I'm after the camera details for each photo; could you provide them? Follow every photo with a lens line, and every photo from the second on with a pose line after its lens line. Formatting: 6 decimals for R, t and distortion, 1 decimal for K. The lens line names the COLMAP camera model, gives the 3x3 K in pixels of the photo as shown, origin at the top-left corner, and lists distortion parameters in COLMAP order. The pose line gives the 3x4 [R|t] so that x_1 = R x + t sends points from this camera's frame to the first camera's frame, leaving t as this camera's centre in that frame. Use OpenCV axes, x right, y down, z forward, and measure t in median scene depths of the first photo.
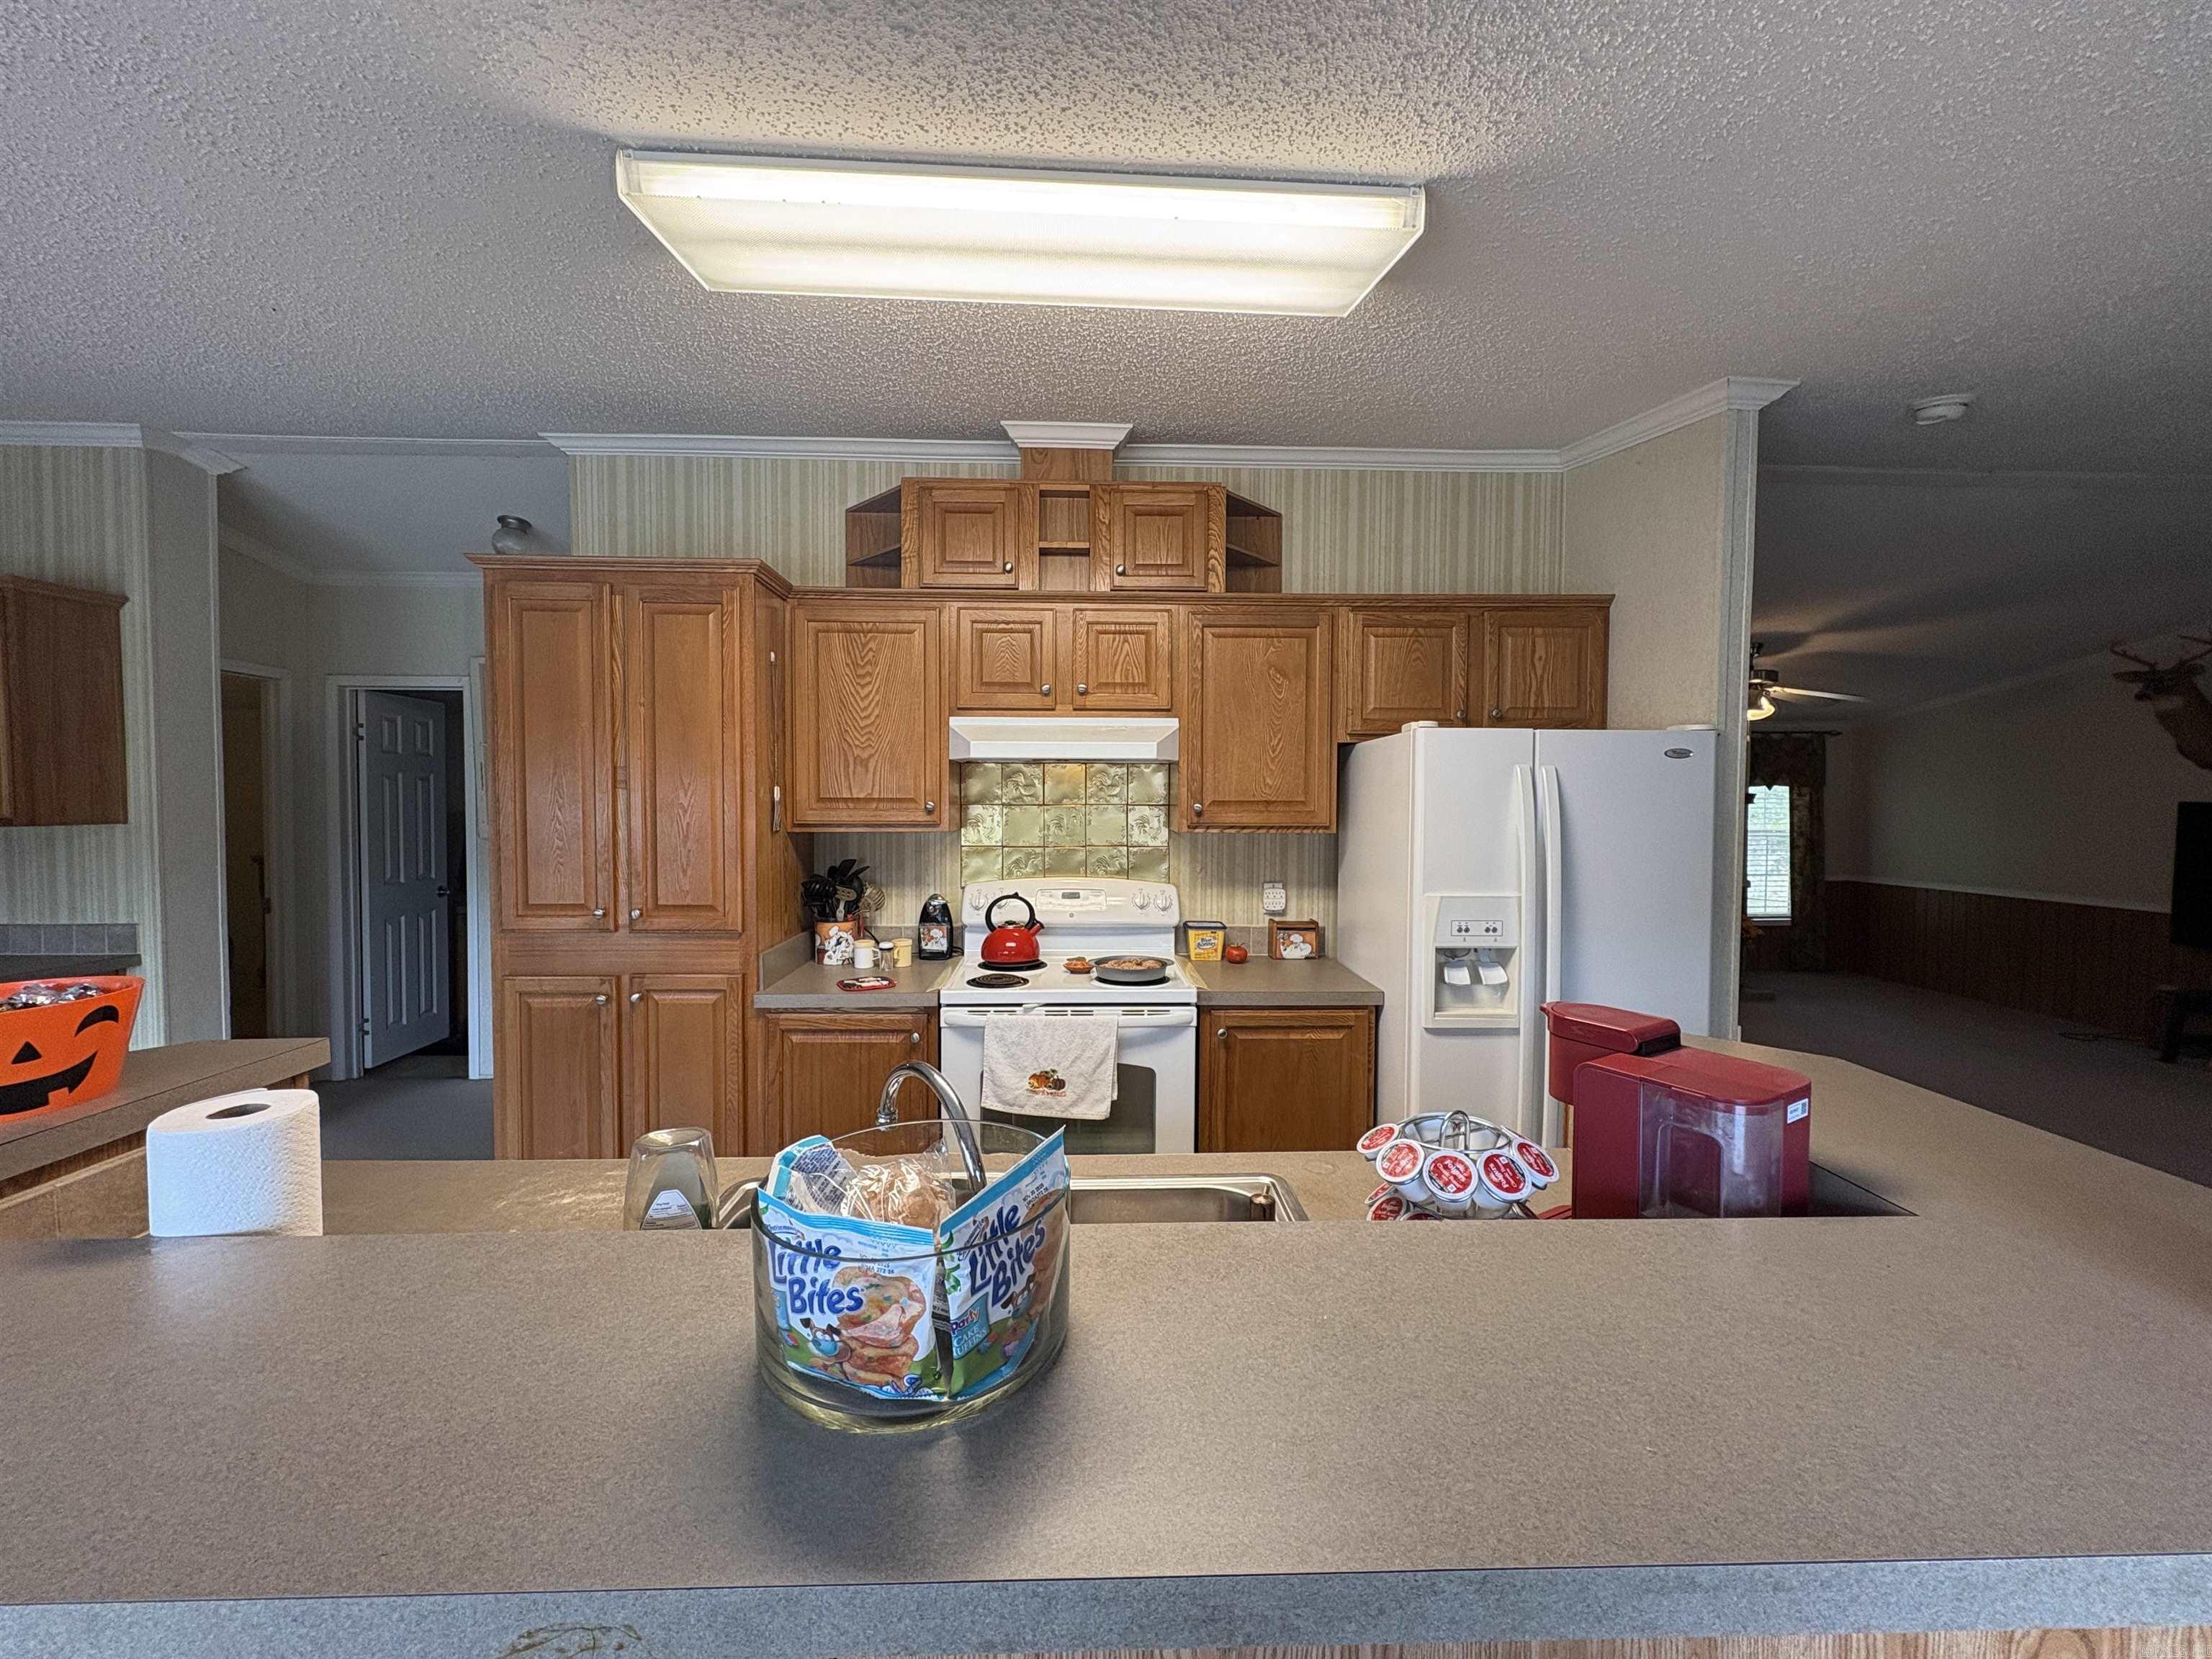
lens RADIAL K [[880.4, 0, 1099.1], [0, 880.4, 830.1], [0, 0, 1]] dist [-0.000463, 0.000518]
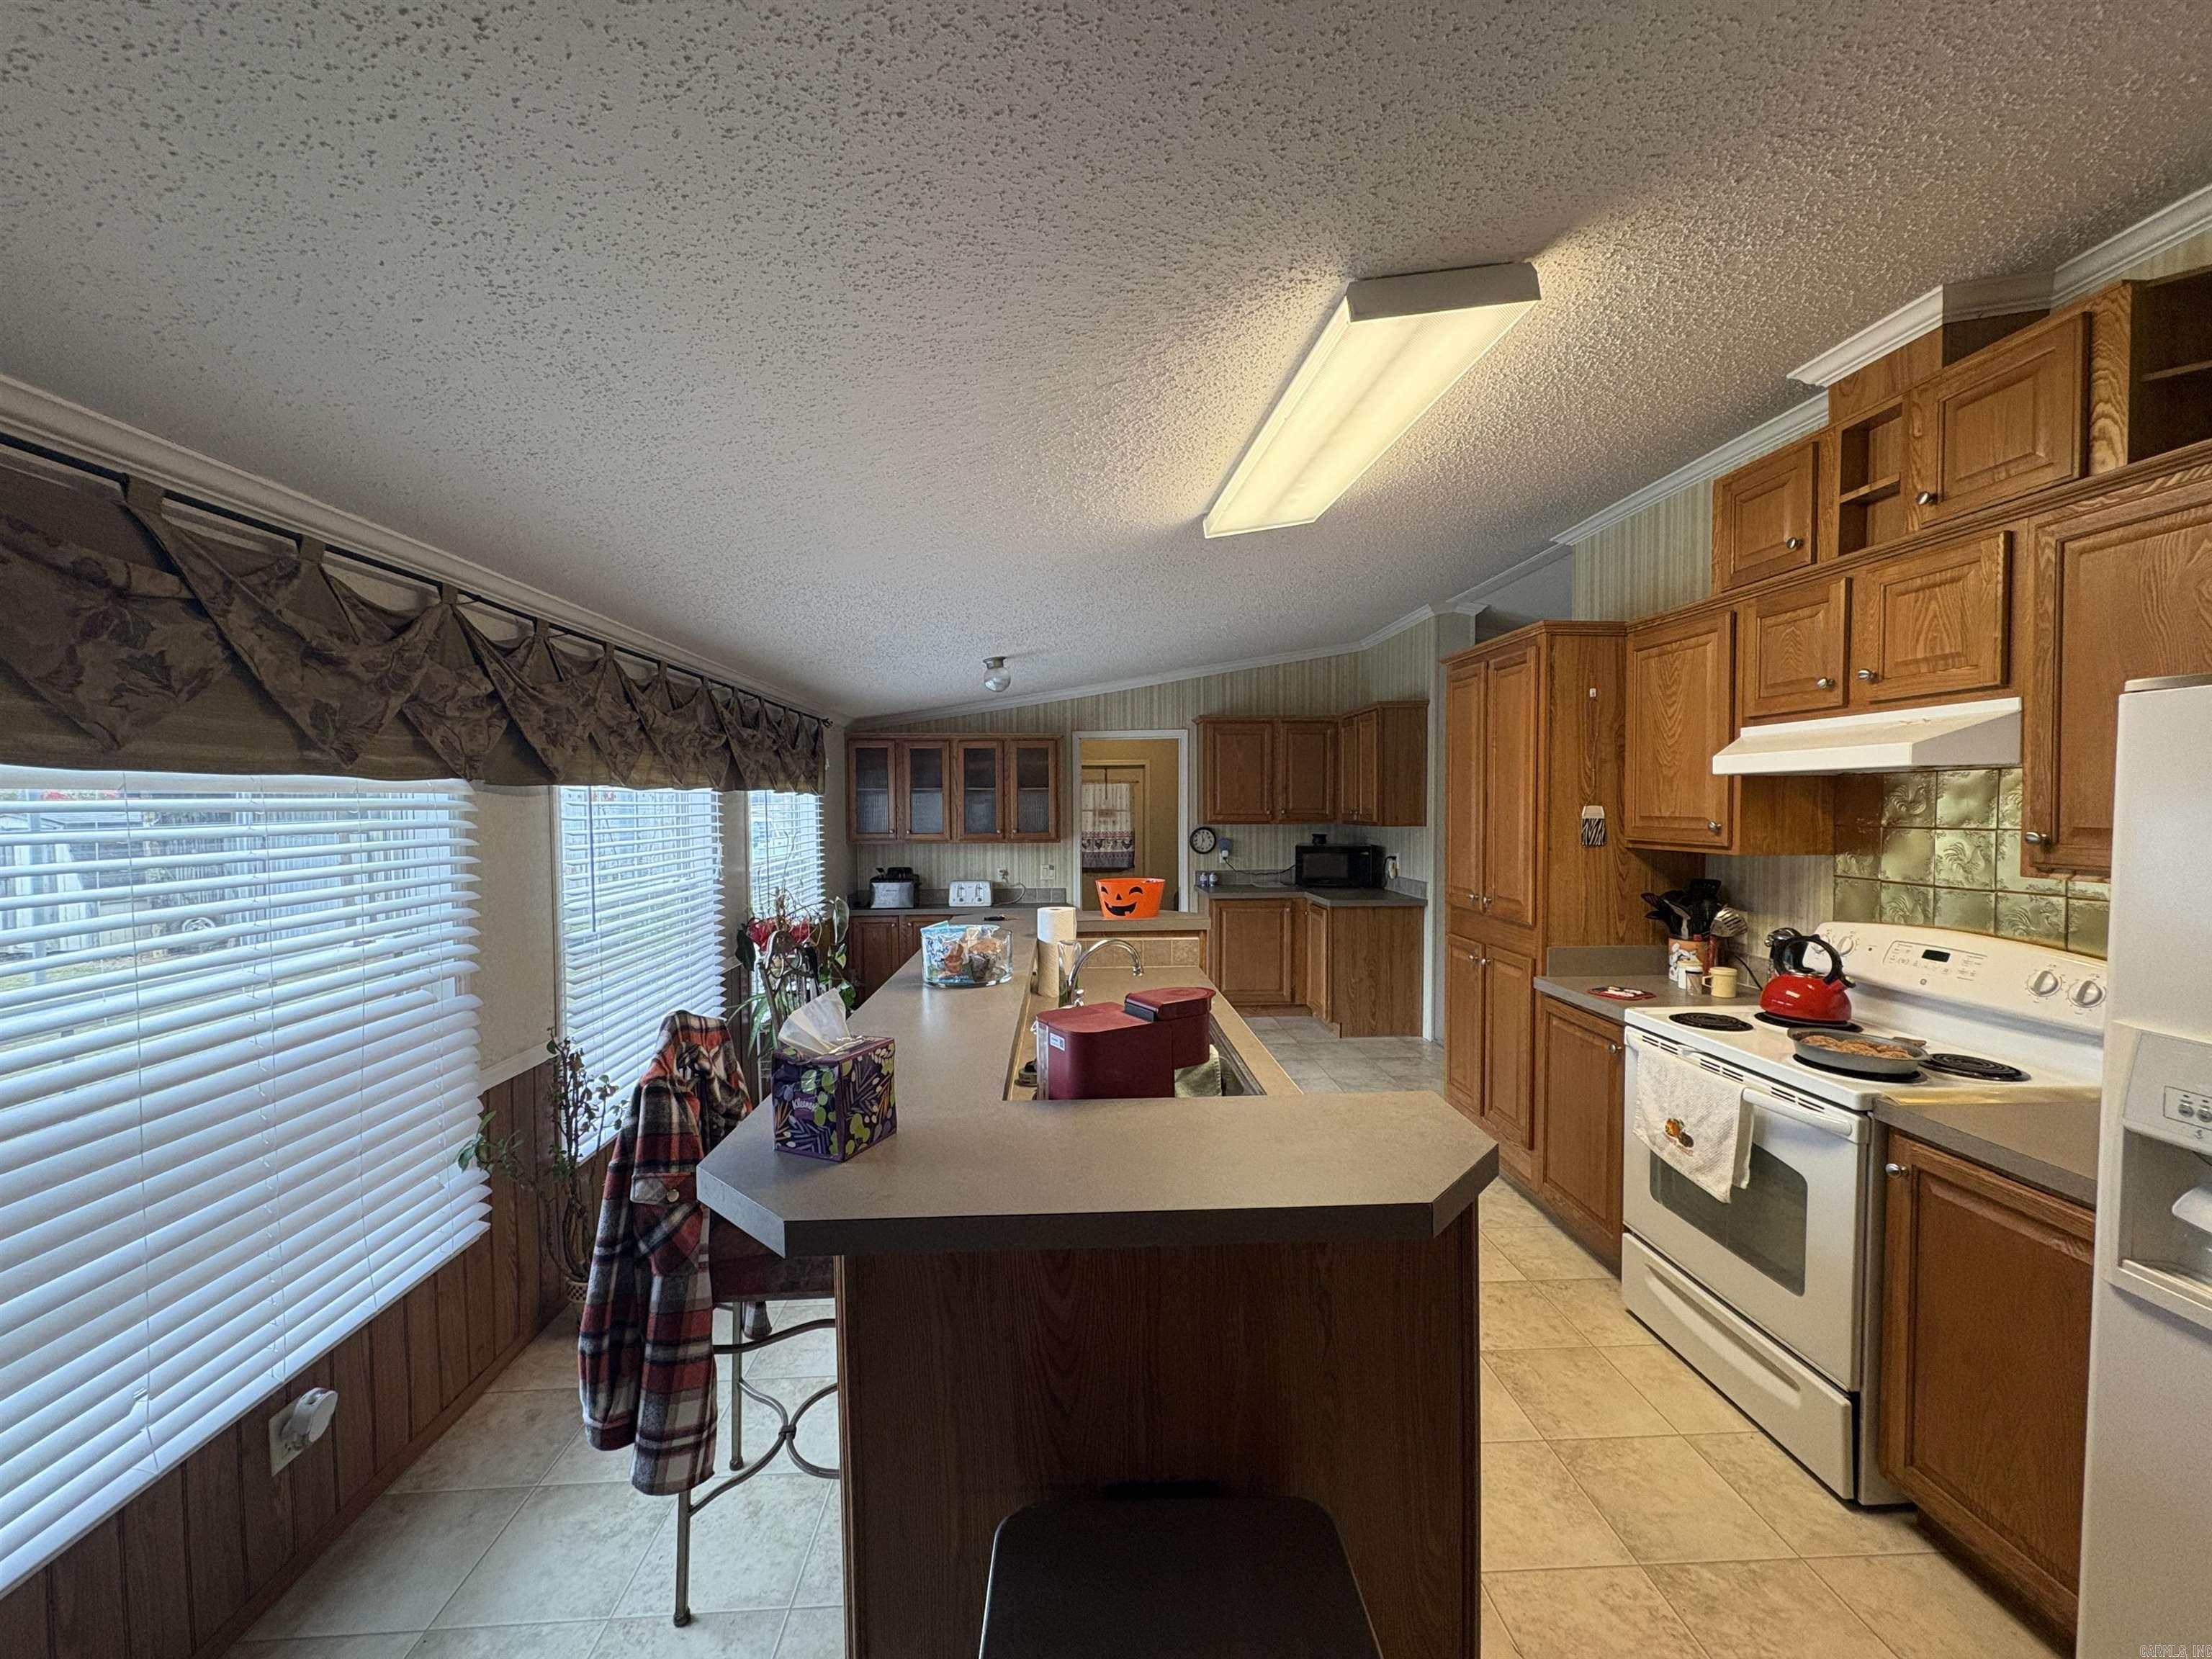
lens RADIAL K [[880.4, 0, 1100.9], [0, 880.4, 830.0], [0, 0, 1]] dist [-0.000463, 0.000518]
pose [[0.008128, 0.026021, -0.999628, 0.708726], [-0.033621, 0.999103, 0.025734, -0.024394], [0.999402, 0.033399, 0.008996, 0.328917]]
